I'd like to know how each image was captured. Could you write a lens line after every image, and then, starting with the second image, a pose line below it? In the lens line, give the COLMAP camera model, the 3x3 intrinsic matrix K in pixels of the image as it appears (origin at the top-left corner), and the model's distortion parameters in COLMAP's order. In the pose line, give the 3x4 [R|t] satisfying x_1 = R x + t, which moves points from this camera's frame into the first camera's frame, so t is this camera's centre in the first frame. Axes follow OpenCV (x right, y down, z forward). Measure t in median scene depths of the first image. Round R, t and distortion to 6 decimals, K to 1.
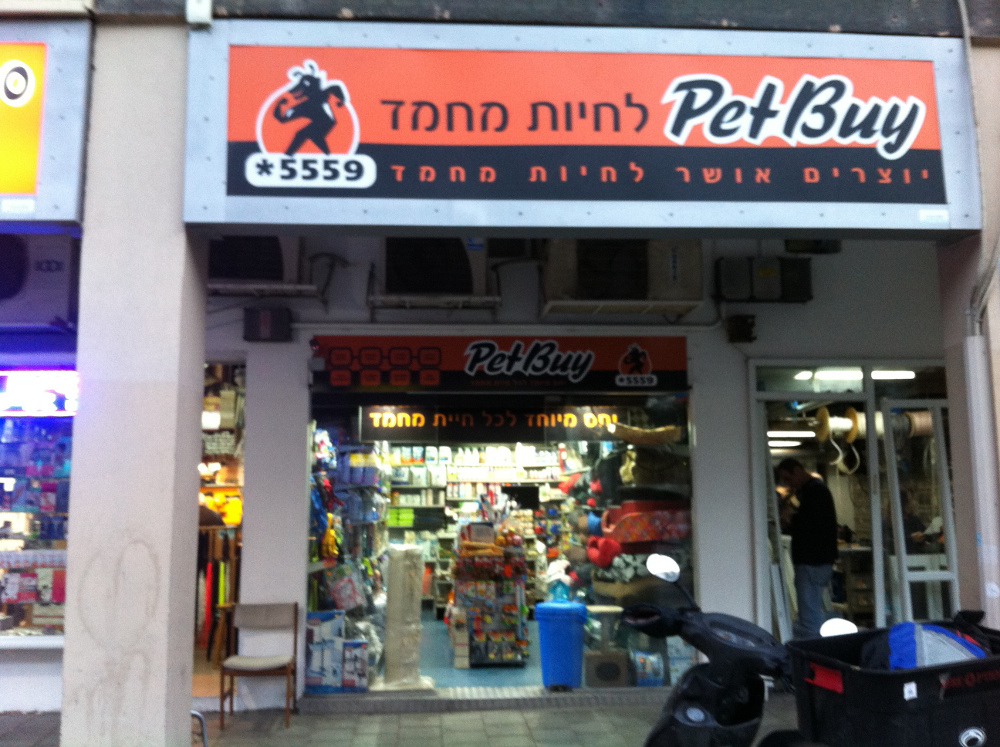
lens RADIAL K [[1014.9, 0, 496.8], [0, 1014.9, 371.4], [0, 0, 1]] dist [0.023258, 0.000000]
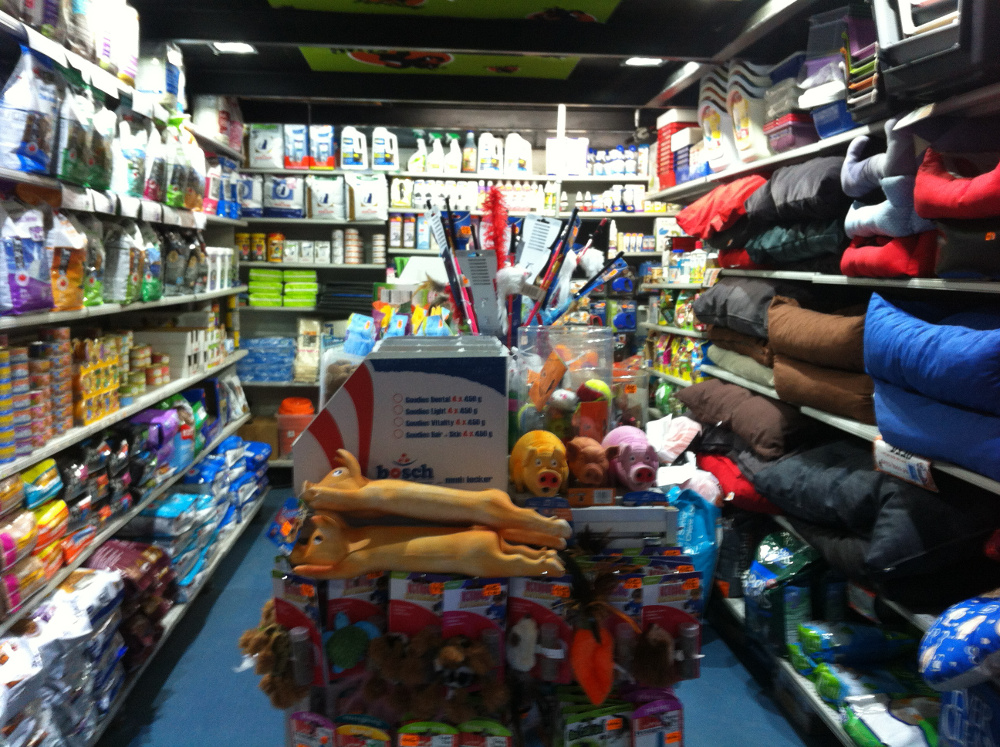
lens RADIAL K [[1014.9, 0, 498.2], [0, 1014.9, 371.9], [0, 0, 1]] dist [0.023258, 0.000000]
pose [[0.999789, 0.018755, 0.008344, -0.003932], [-0.020171, 0.973019, 0.229843, 0.073343], [-0.003808, -0.229963, 0.973192, 0.550117]]
